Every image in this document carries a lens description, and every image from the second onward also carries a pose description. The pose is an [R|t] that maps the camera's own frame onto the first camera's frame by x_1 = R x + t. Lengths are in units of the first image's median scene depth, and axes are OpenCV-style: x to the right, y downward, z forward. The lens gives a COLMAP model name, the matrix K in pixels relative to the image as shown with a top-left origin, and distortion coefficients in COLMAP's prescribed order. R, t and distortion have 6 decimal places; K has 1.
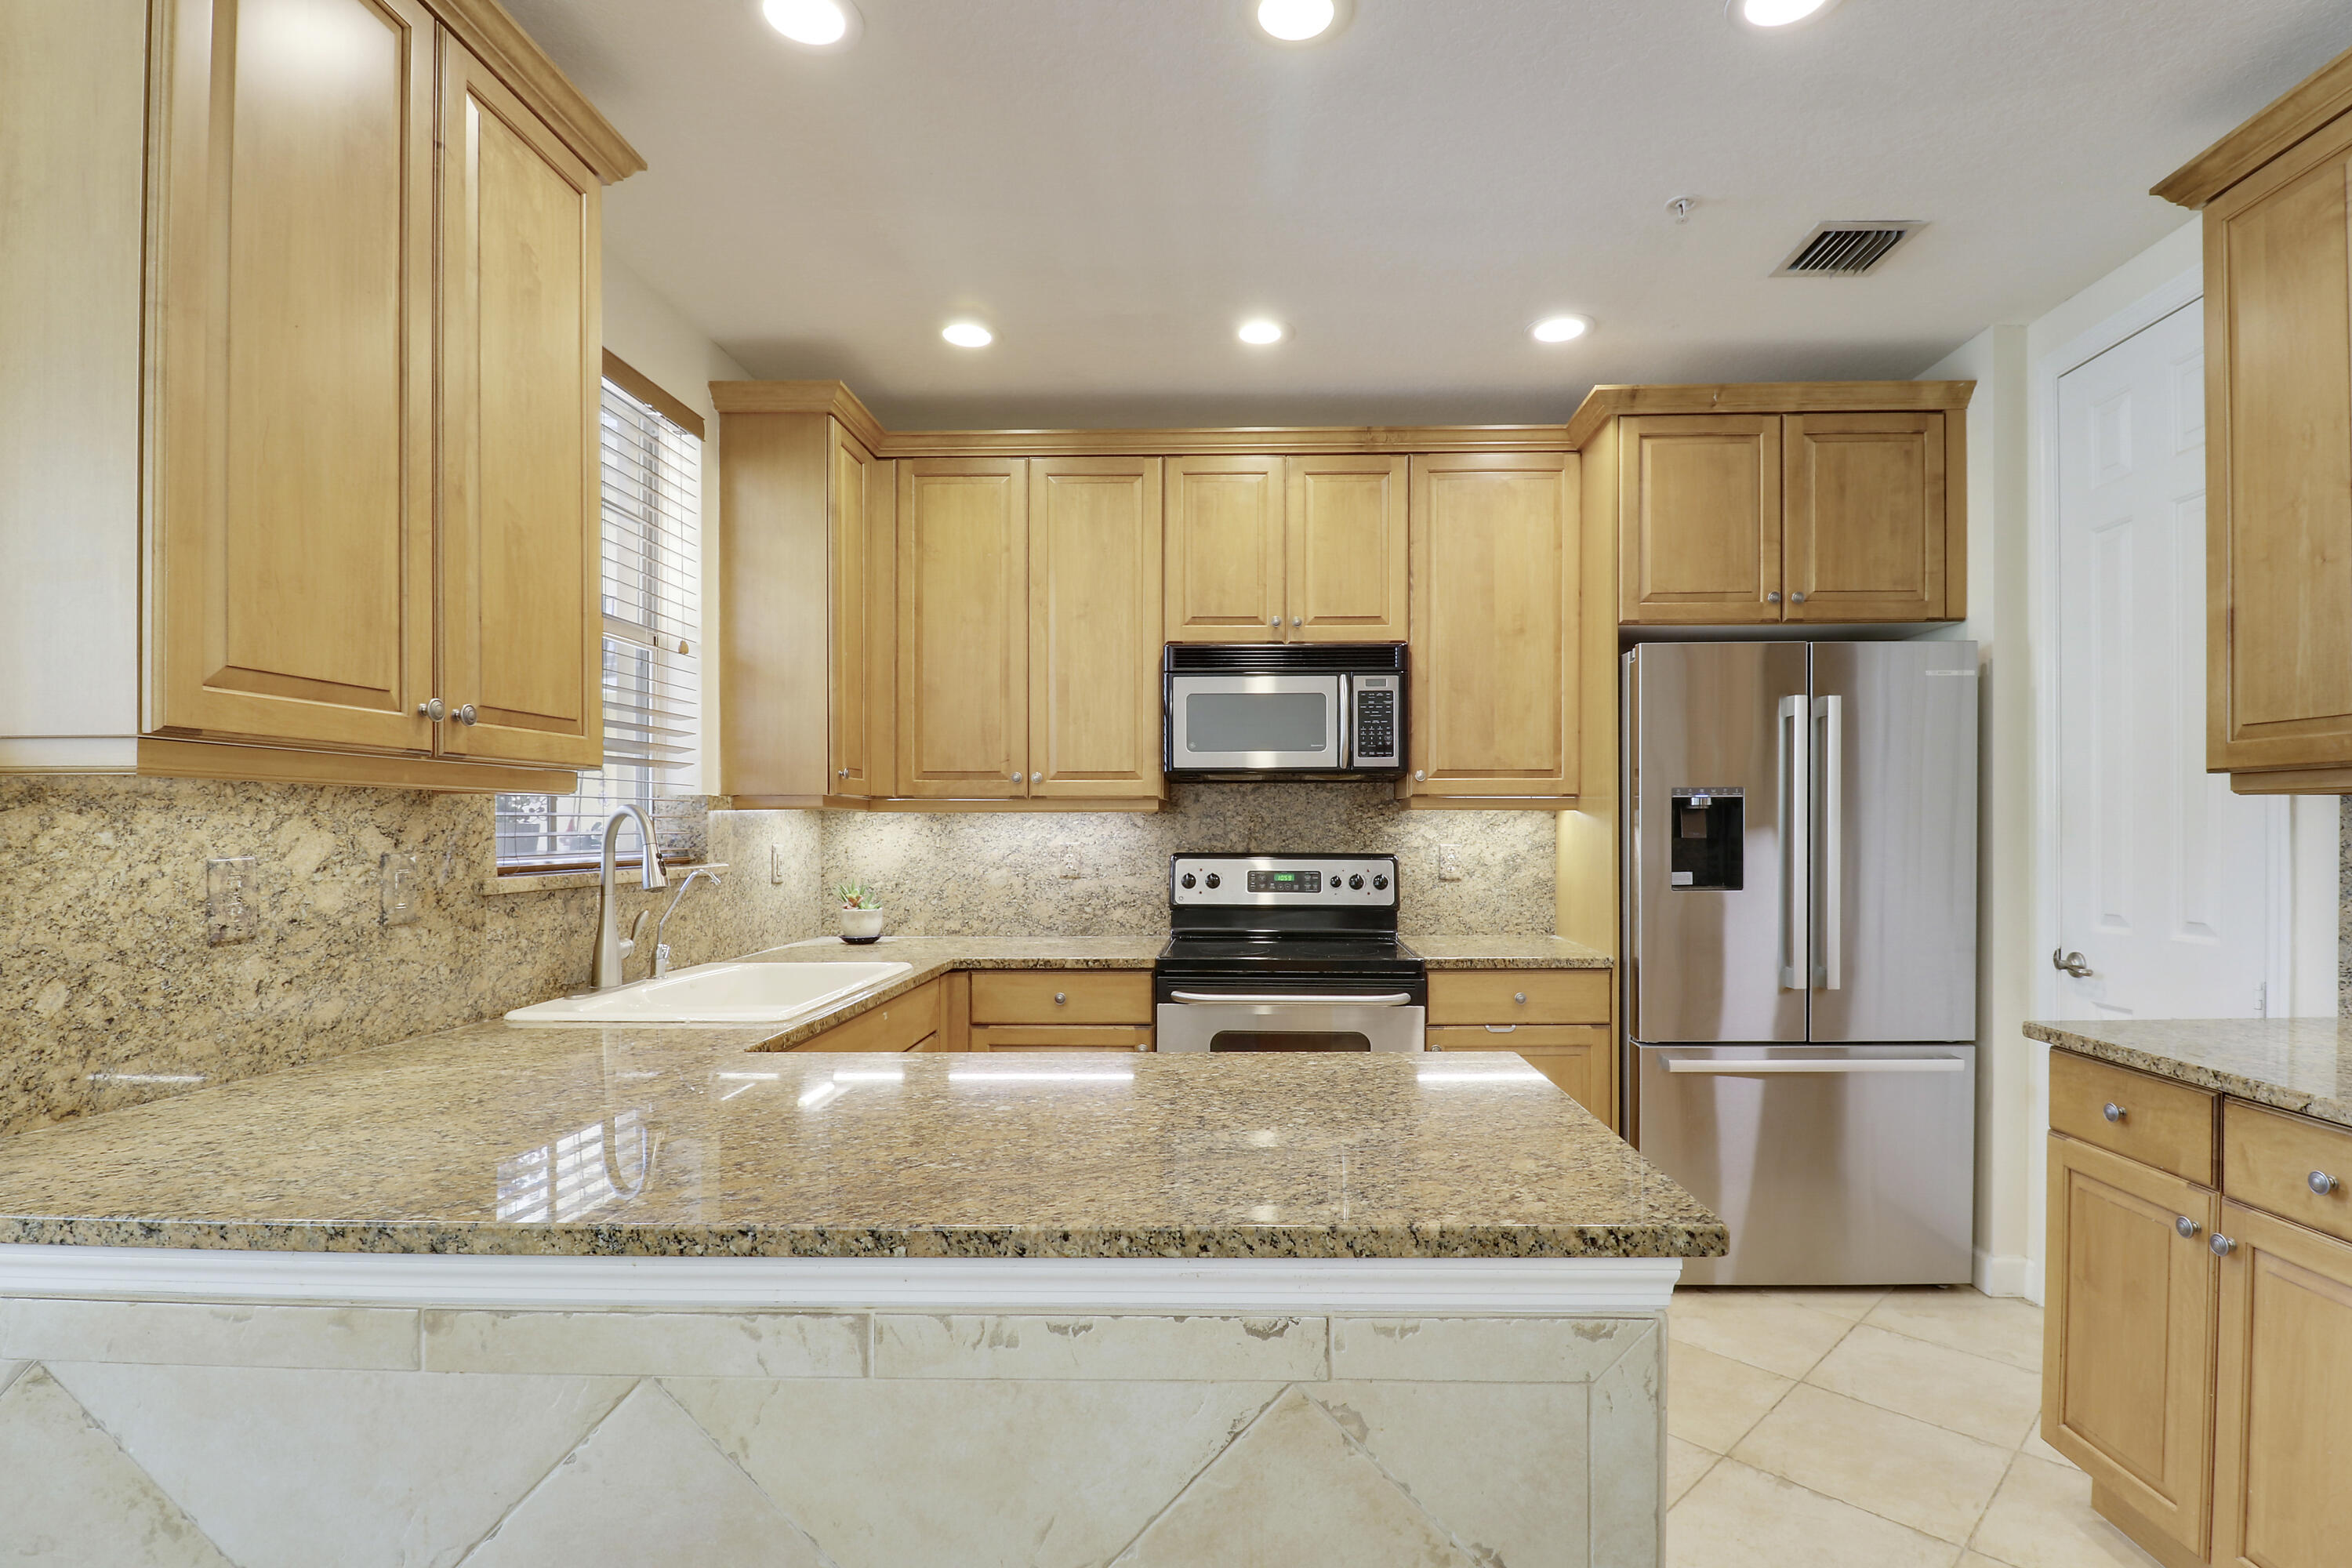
lens RADIAL K [[1150.4, 0, 1207.0], [0, 1150.4, 825.6], [0, 0, 1]] dist [-0.001310, -0.000660]
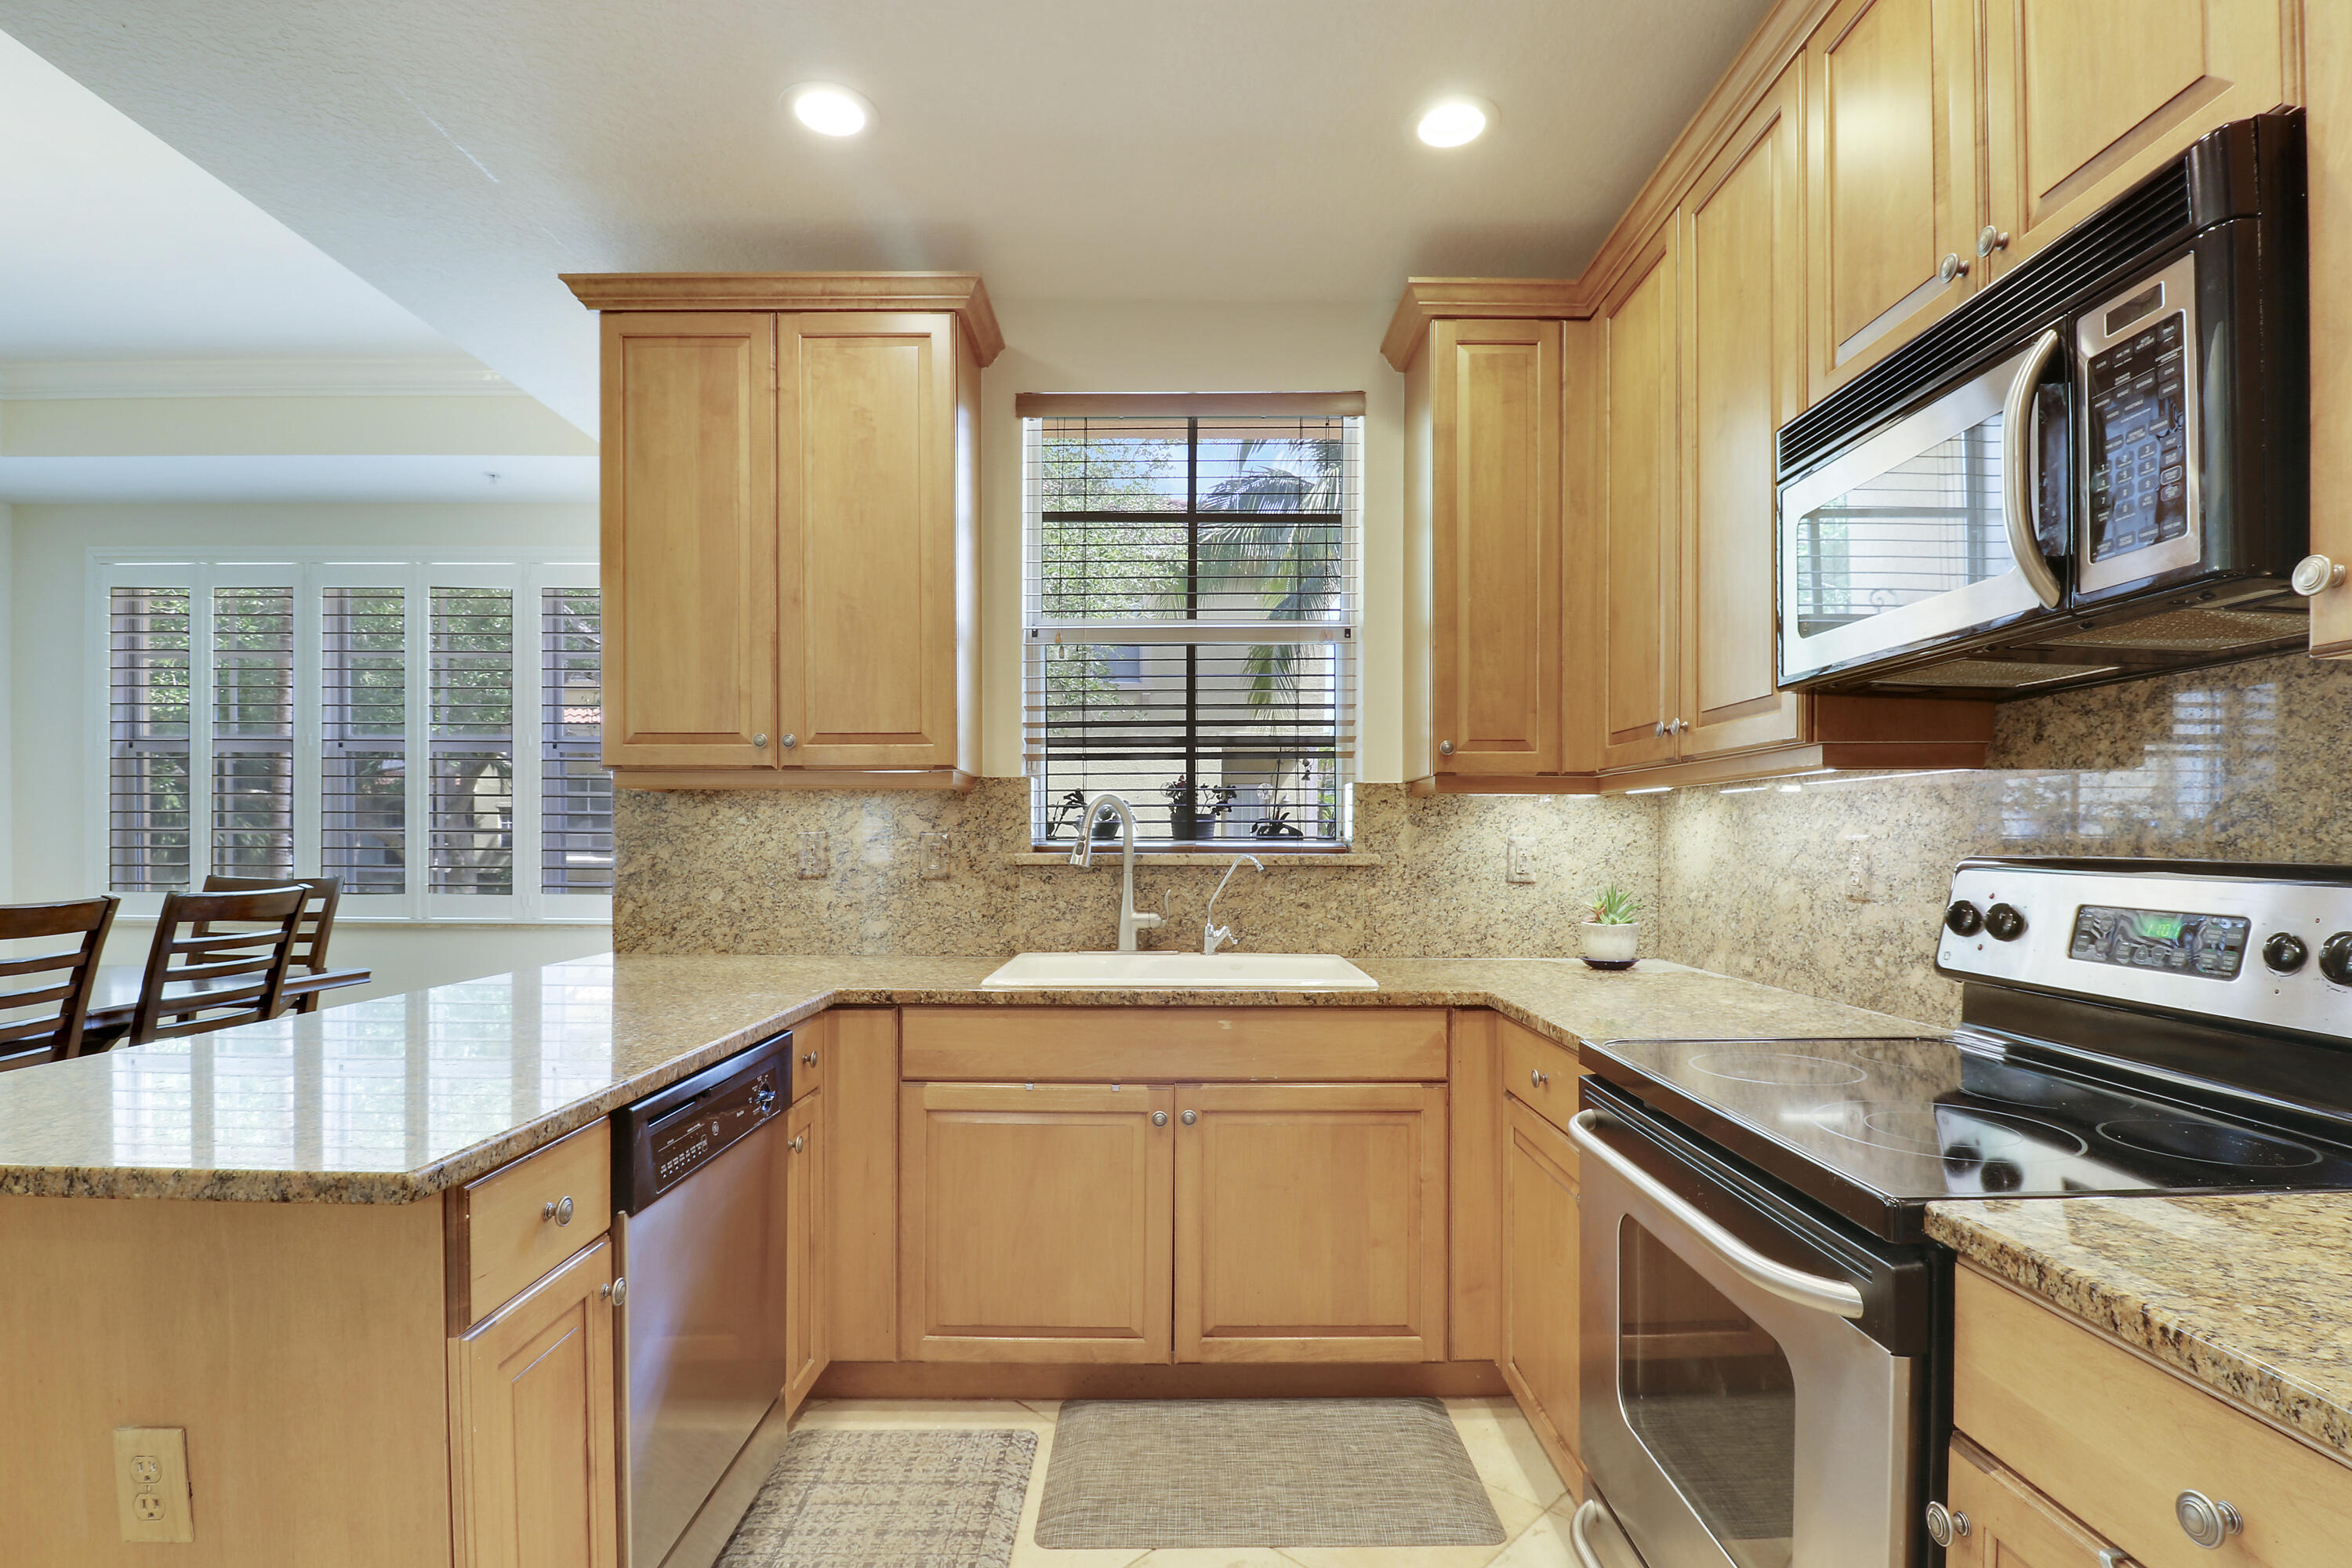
lens RADIAL K [[1099.6, 0, 1169.3], [0, 1099.6, 835.3], [0, 0, 1]] dist [0.015064, -0.000093]
pose [[0.033304, -0.002880, -0.999441, 0.711884], [-0.001212, 0.999995, -0.002922, 0.029965], [0.999445, 0.001308, 0.033301, 1.183574]]
